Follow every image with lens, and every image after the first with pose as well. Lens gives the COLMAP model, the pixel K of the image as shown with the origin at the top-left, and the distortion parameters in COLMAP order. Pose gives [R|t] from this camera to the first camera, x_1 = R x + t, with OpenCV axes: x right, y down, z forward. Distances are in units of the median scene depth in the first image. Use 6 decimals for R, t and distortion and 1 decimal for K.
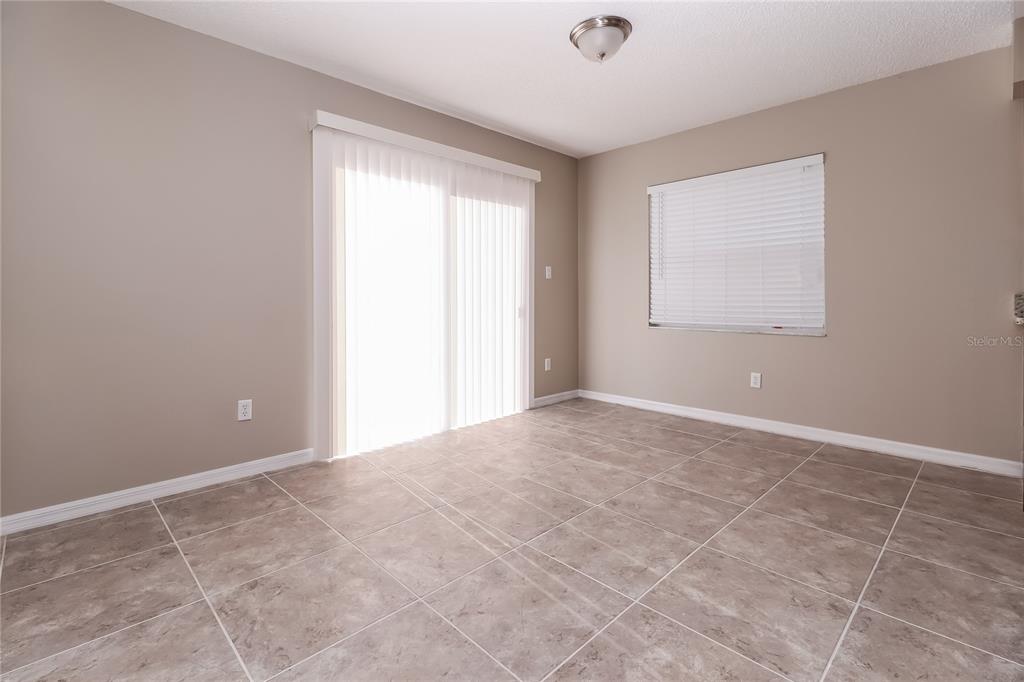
lens RADIAL K [[474.8, 0, 511.4], [0, 474.8, 342.6], [0, 0, 1]] dist [-0.011545, -0.001783]
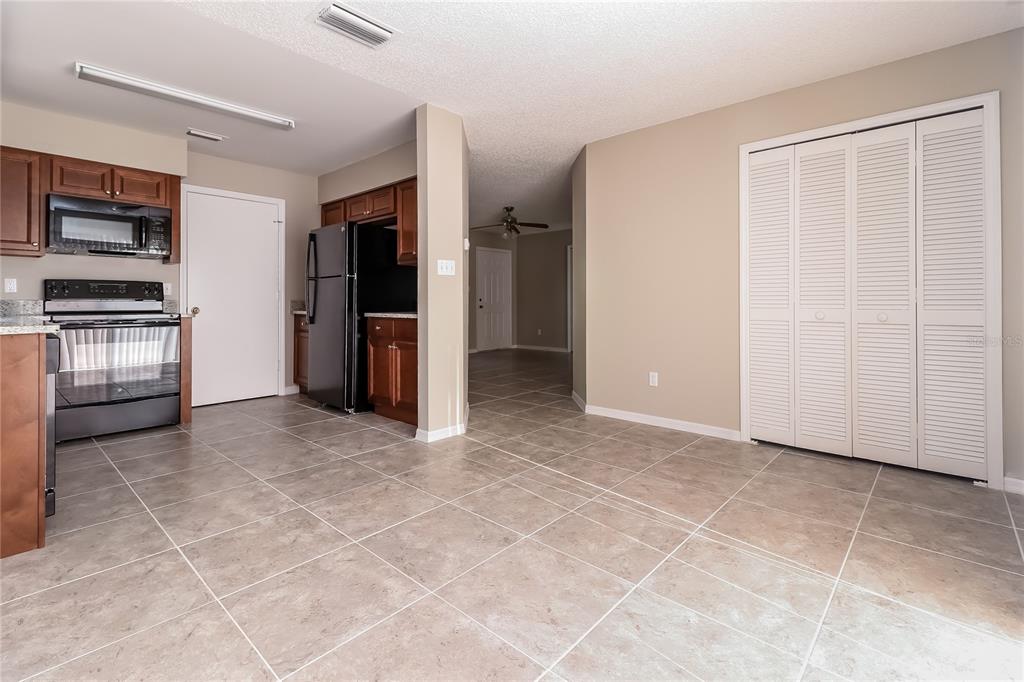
lens RADIAL K [[474.8, 0, 516.4], [0, 474.8, 298.2], [0, 0, 1]] dist [-0.011545, -0.001783]
pose [[-0.998063, 0.006656, -0.061862, 0.277890], [0.001250, 0.996205, 0.087026, -0.194990], [0.062207, 0.086780, -0.994283, 2.029144]]
